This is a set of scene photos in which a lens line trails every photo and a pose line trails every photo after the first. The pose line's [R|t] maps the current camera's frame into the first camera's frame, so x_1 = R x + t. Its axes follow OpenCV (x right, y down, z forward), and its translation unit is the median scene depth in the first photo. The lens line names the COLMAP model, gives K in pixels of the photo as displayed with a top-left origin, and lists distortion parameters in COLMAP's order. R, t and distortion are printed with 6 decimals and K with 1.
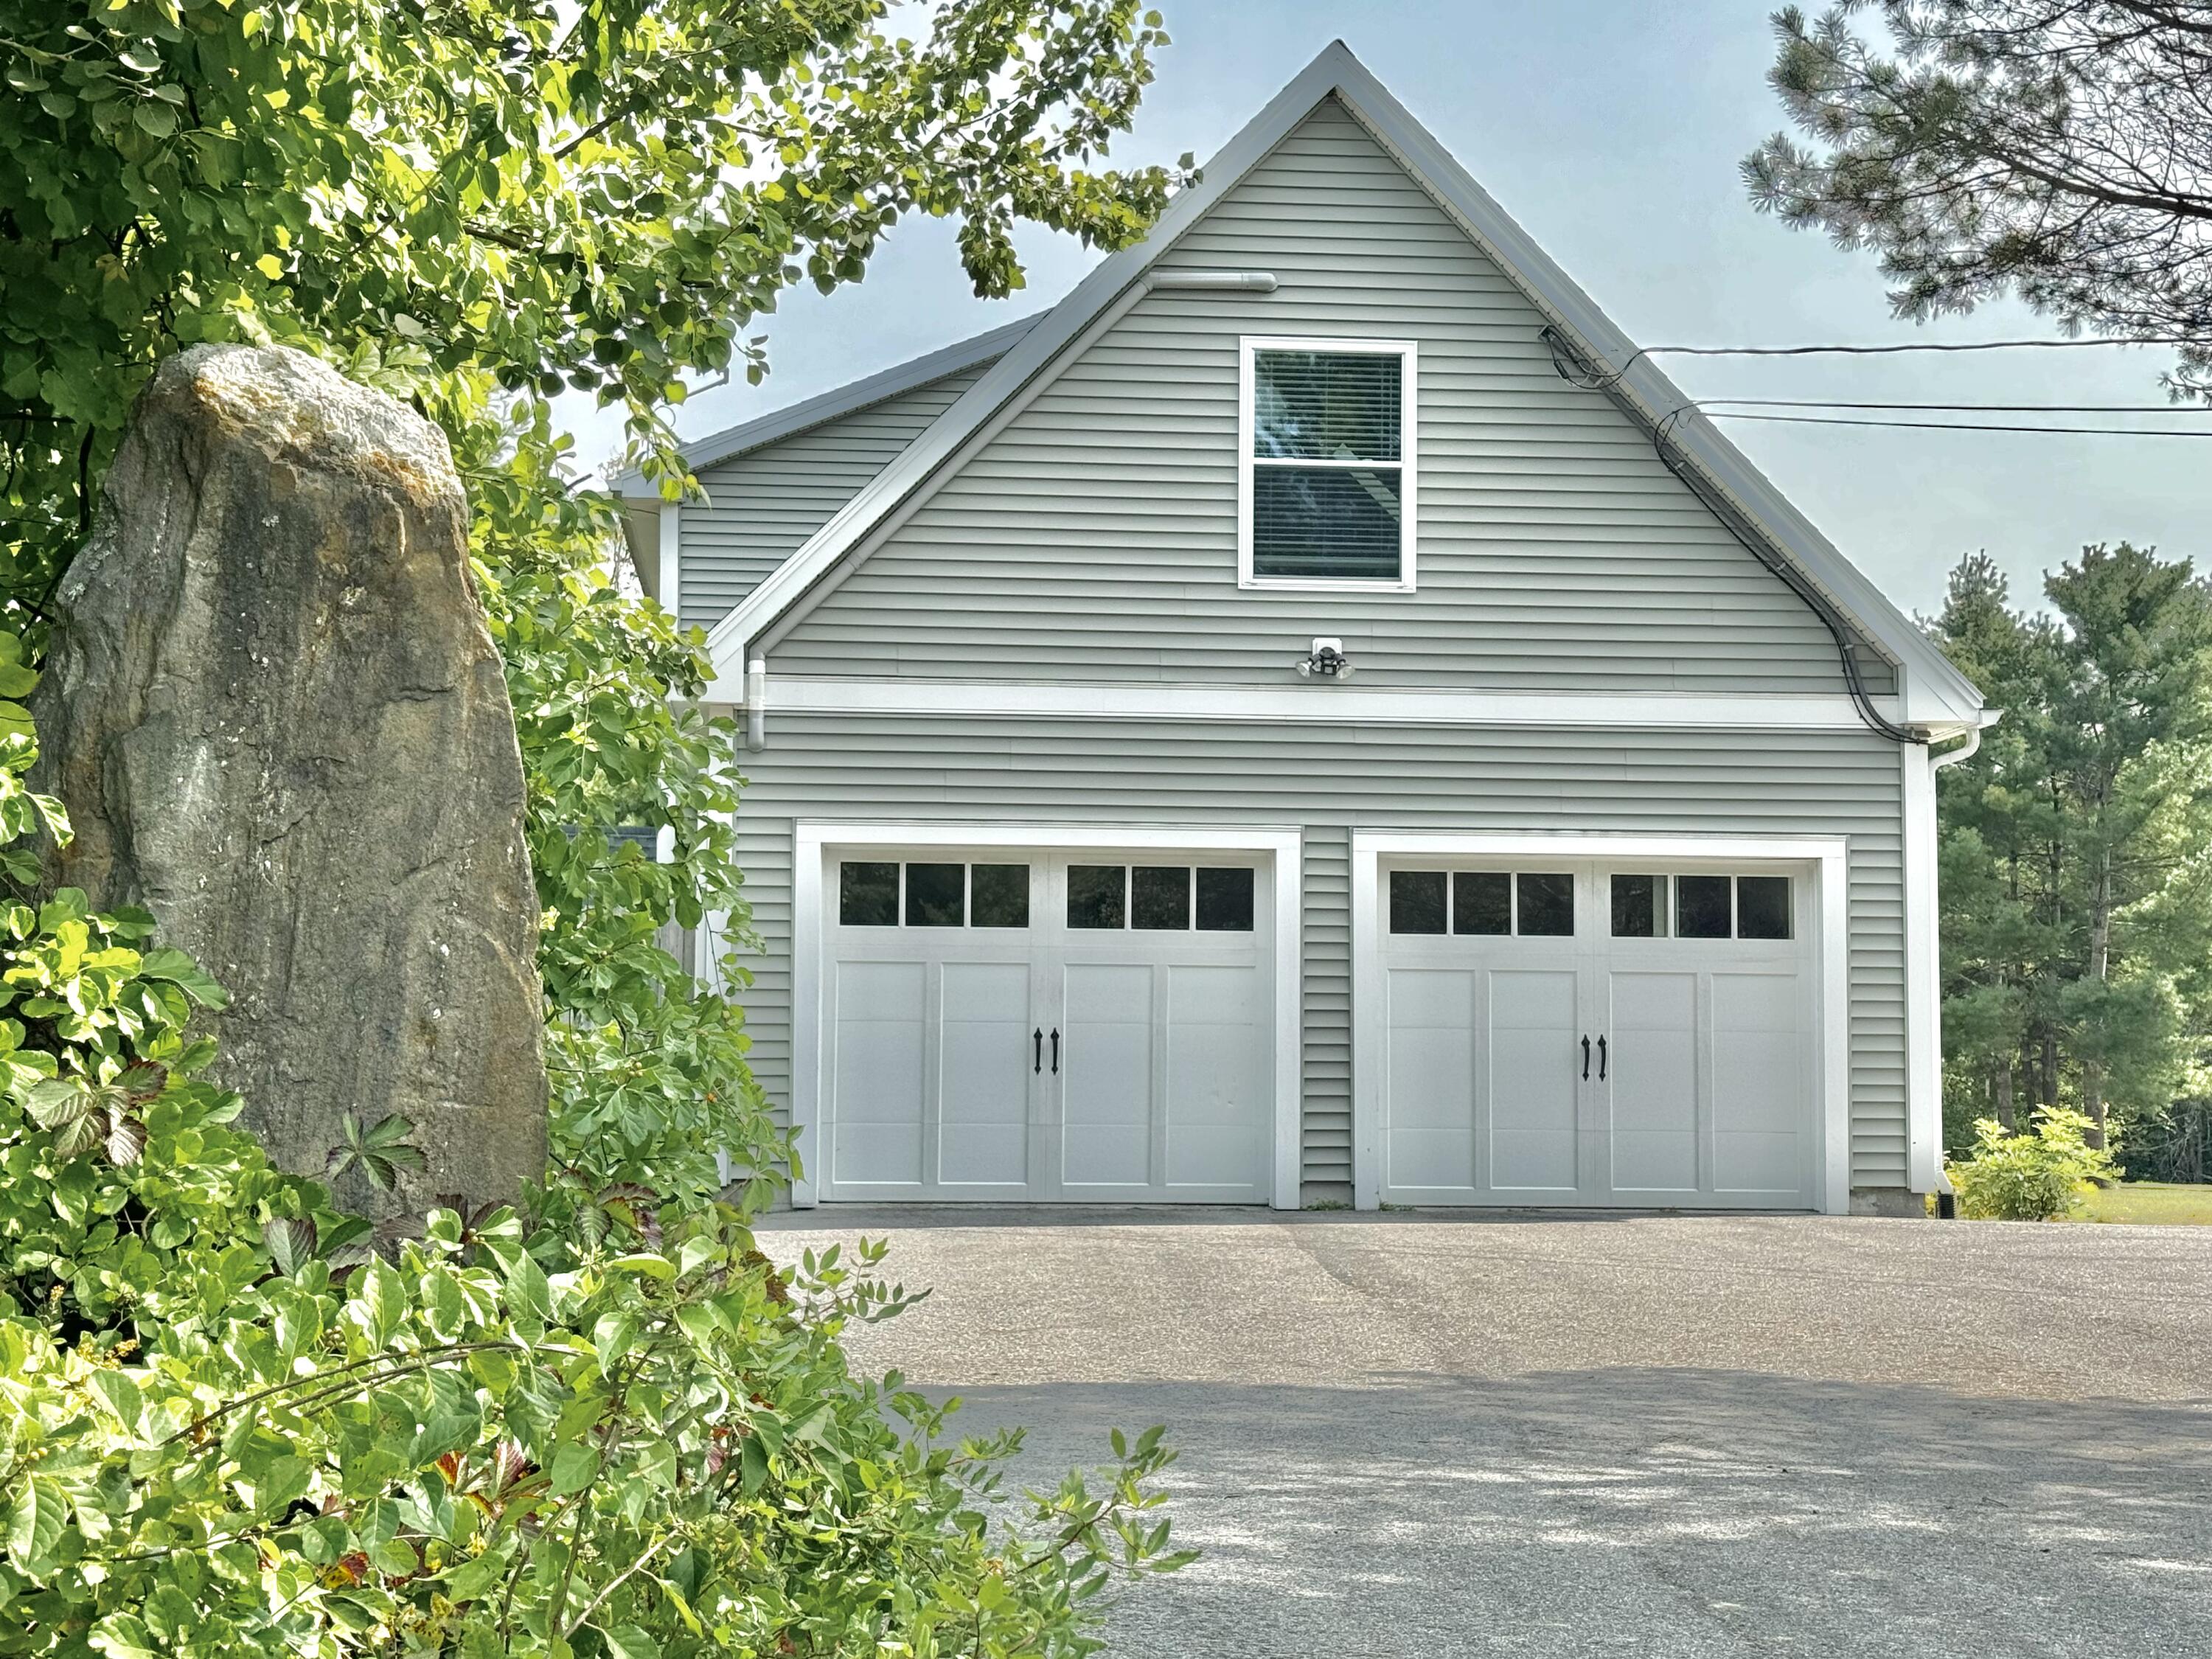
lens RADIAL K [[3231.9, 0, 1106.0], [0, 3231.9, 829.5], [0, 0, 1]] dist [0.115729, -0.042802]
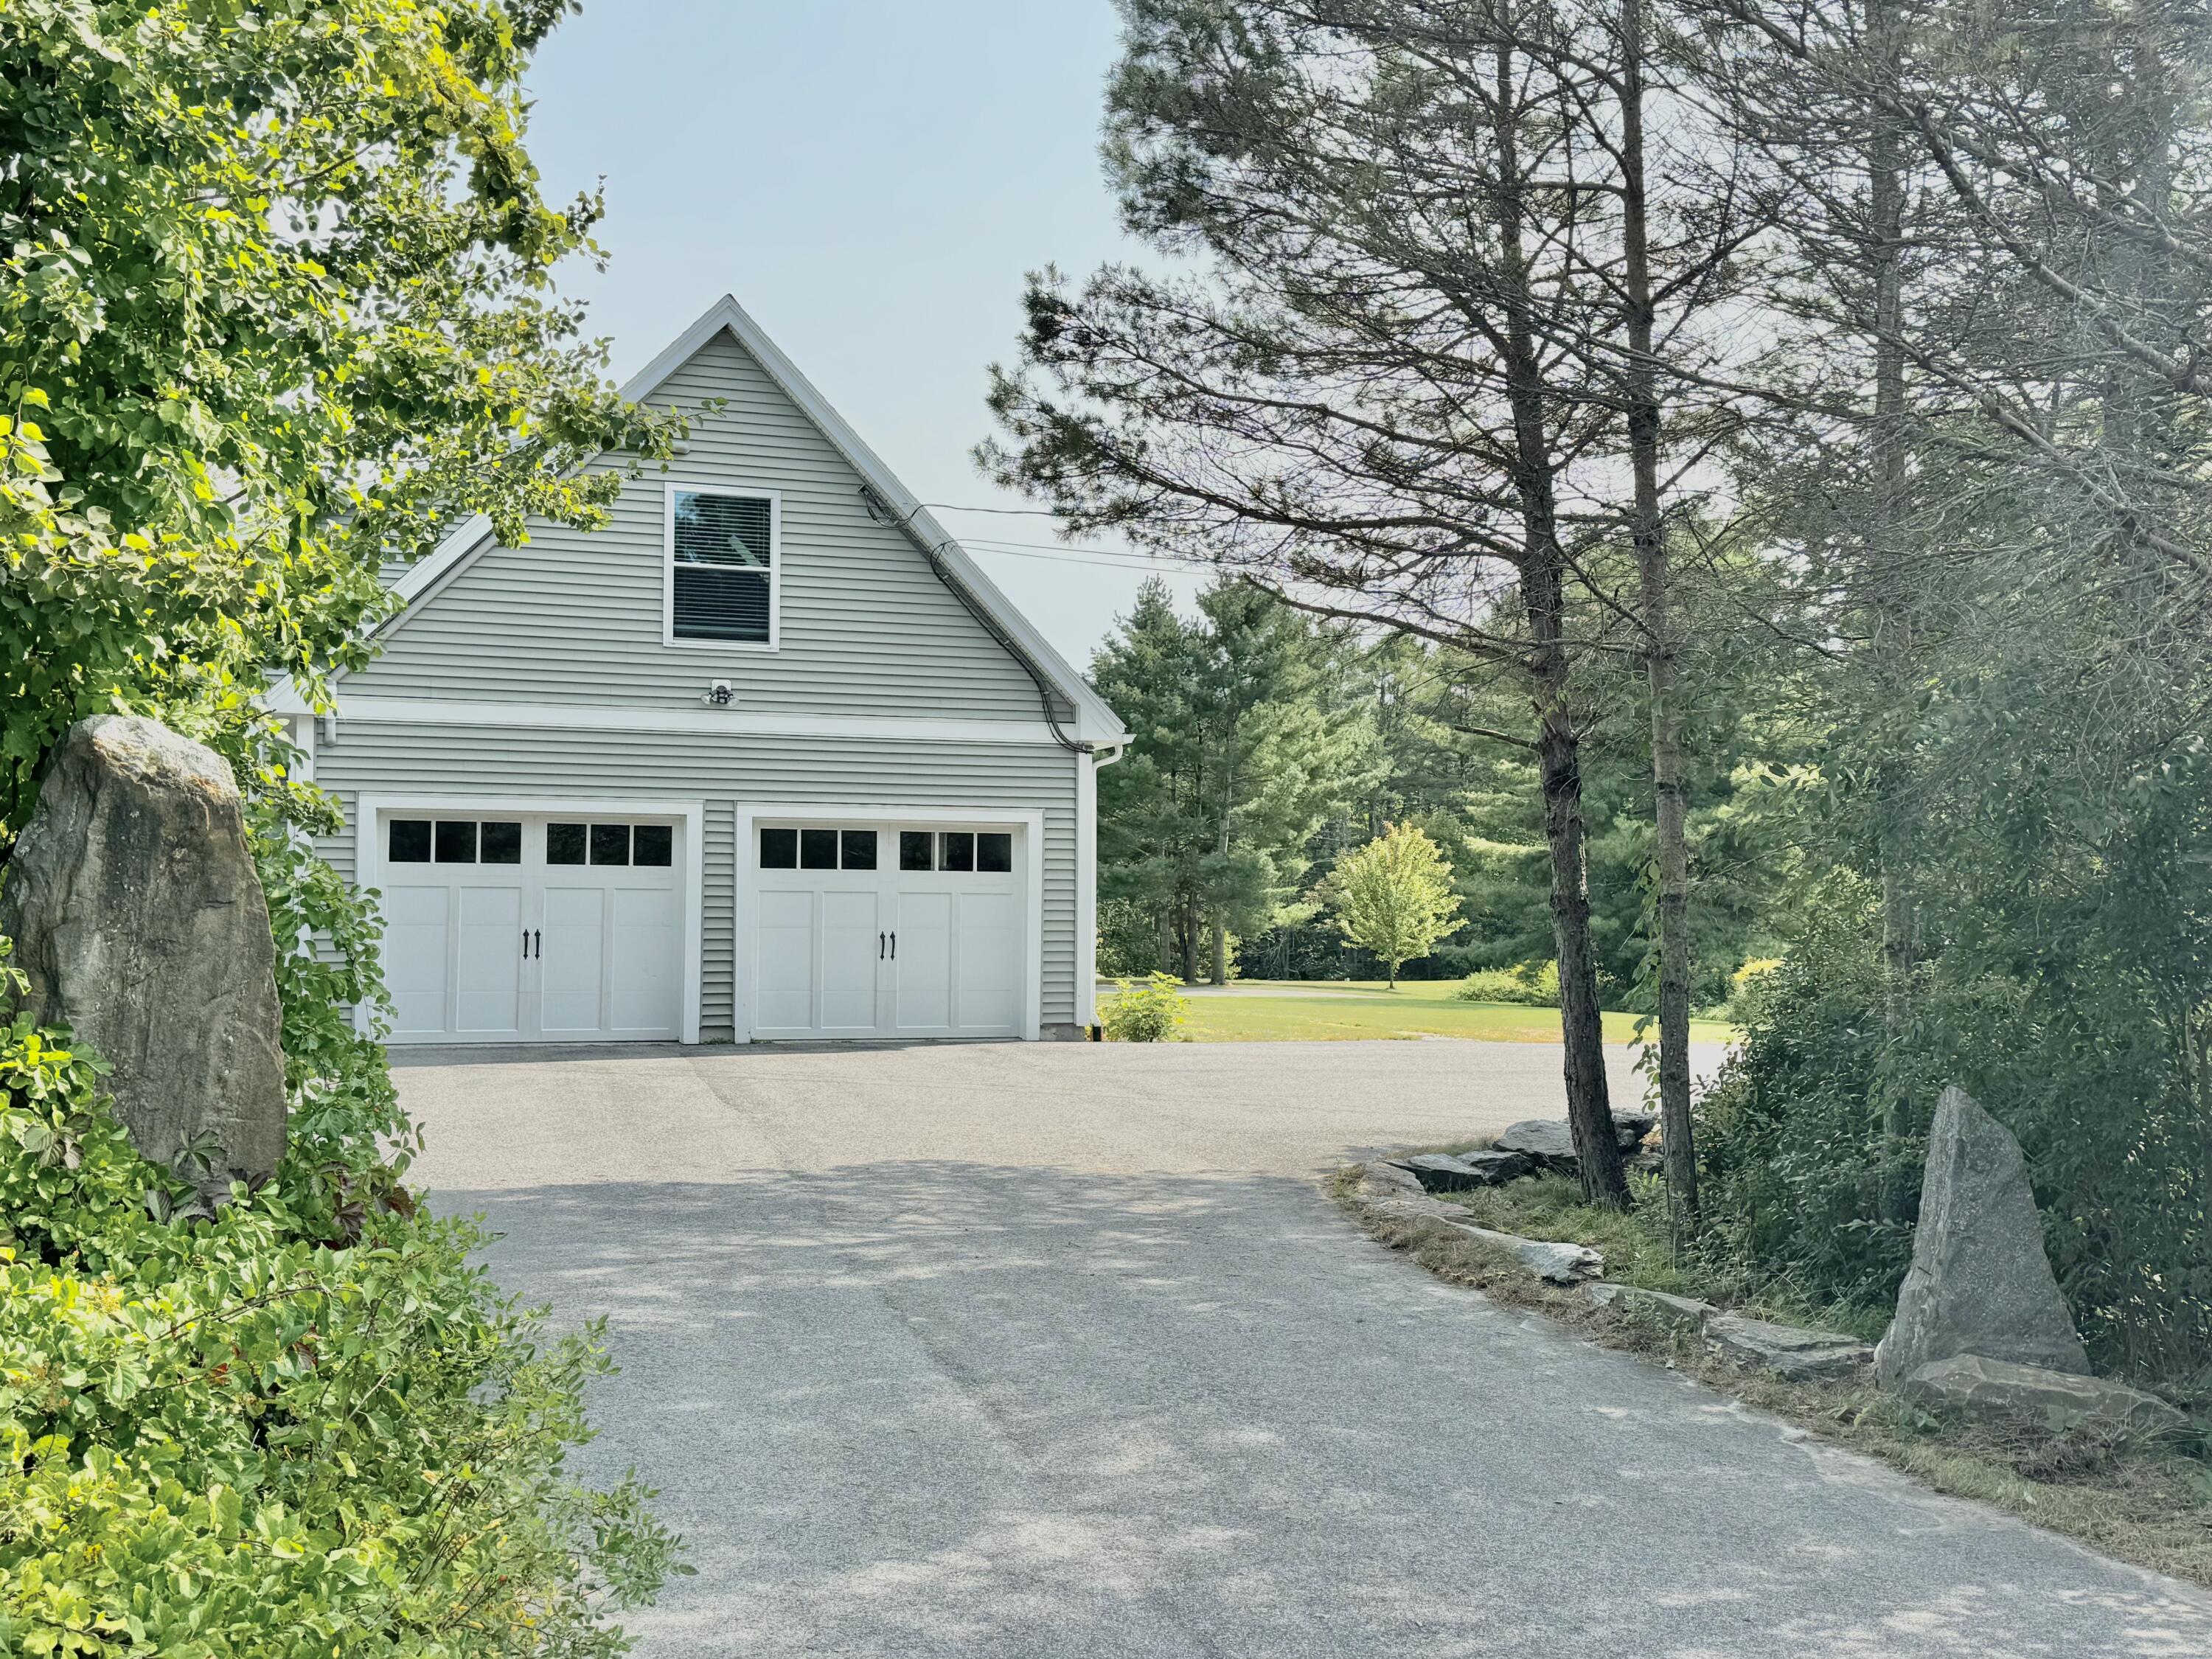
lens RADIAL K [[2256.8, 0, 1106.0], [0, 2256.8, 829.5], [0, 0, 1]] dist [0.154137, -0.374116]
pose [[0.972659, 0.007907, 0.232102, -0.006680], [-0.019133, 0.998751, 0.046158, -0.061887], [-0.231447, -0.049337, 0.971596, -0.164707]]
